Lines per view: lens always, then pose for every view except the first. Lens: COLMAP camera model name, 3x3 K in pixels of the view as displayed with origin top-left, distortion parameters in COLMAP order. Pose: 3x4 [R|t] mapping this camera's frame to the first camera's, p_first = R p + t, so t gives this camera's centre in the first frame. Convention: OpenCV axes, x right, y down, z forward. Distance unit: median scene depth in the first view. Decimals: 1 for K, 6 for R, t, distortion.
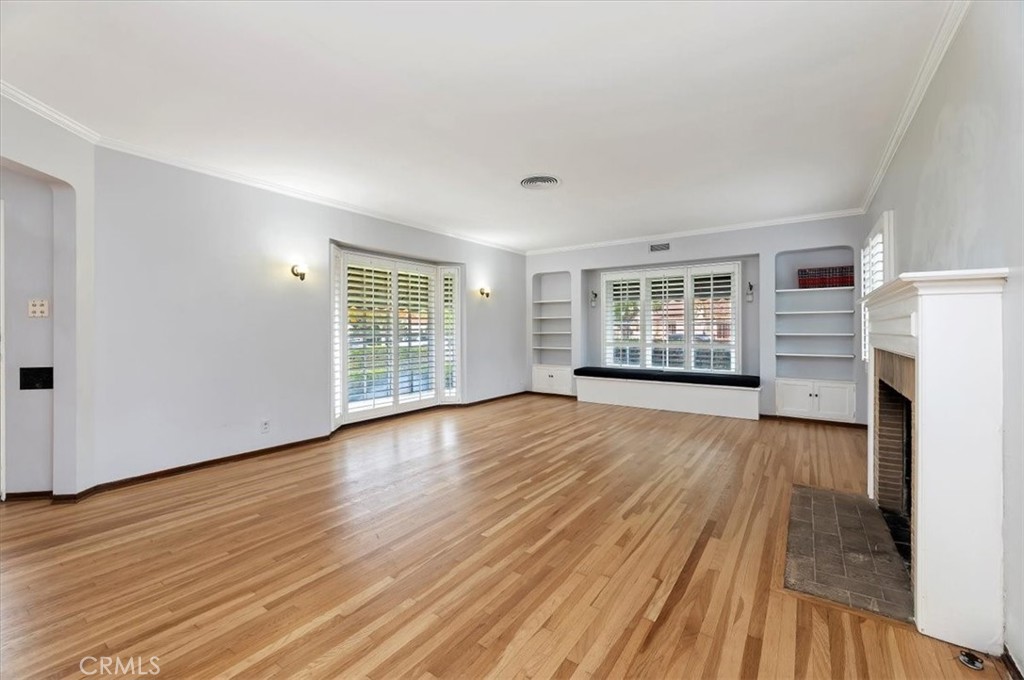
lens RADIAL K [[423.9, 0, 513.4], [0, 423.9, 334.9], [0, 0, 1]] dist [-0.000585, -0.000615]
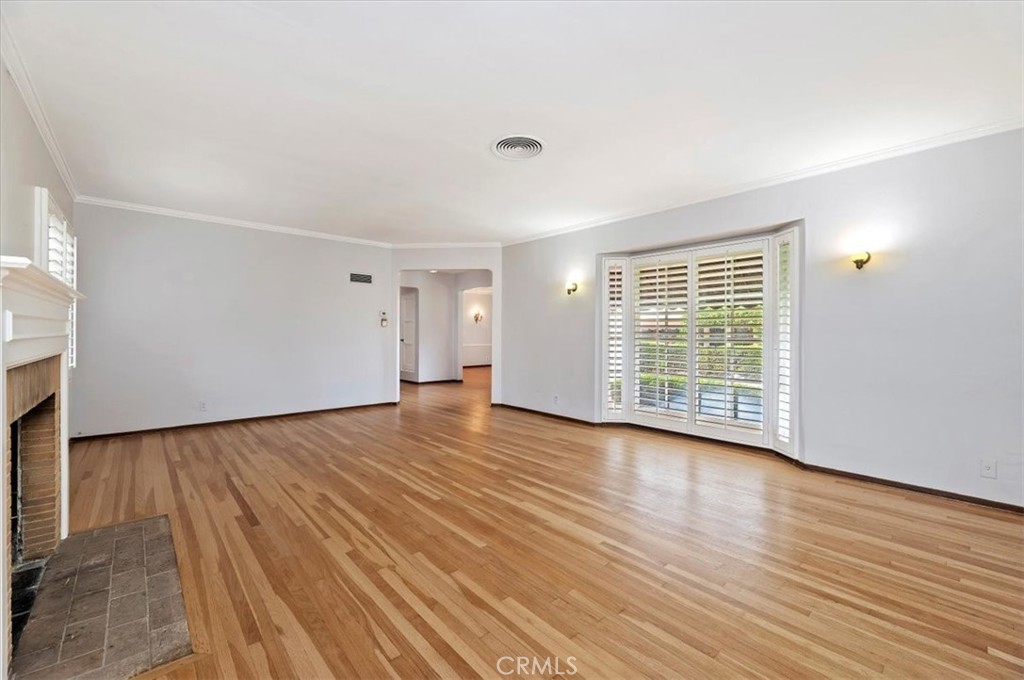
lens RADIAL K [[423.9, 0, 513.4], [0, 423.9, 332.7], [0, 0, 1]] dist [-0.000585, -0.000615]
pose [[-0.234860, 0.000846, -0.972029, 1.041677], [-0.017134, 0.999841, 0.005010, -0.019154], [0.971878, 0.017832, -0.234808, 1.462035]]
